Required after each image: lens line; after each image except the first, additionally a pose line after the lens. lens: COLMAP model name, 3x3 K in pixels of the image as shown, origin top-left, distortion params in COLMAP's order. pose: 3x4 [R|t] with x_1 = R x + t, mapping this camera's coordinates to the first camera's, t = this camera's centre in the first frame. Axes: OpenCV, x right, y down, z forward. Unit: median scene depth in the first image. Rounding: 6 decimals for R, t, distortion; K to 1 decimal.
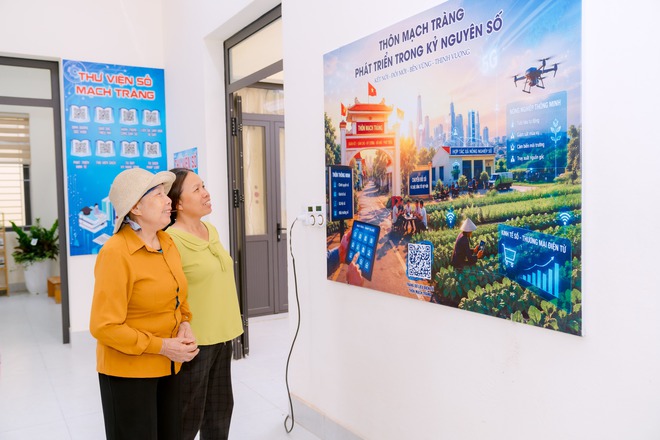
lens RADIAL K [[554.0, 0, 331.0], [0, 554.0, 219.7], [0, 0, 1]] dist [-0.016413, -0.003638]
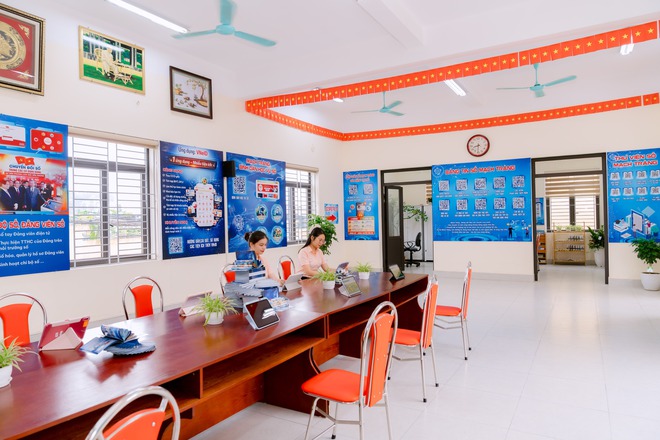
lens RADIAL K [[442.6, 0, 330.7], [0, 442.6, 219.3], [0, 0, 1]] dist [-0.009359, -0.000007]
pose [[0.466587, 0.010110, -0.884417, 0.533603], [-0.027025, 0.999631, -0.002830, 0.009003], [0.884062, 0.025222, 0.466688, -0.754050]]
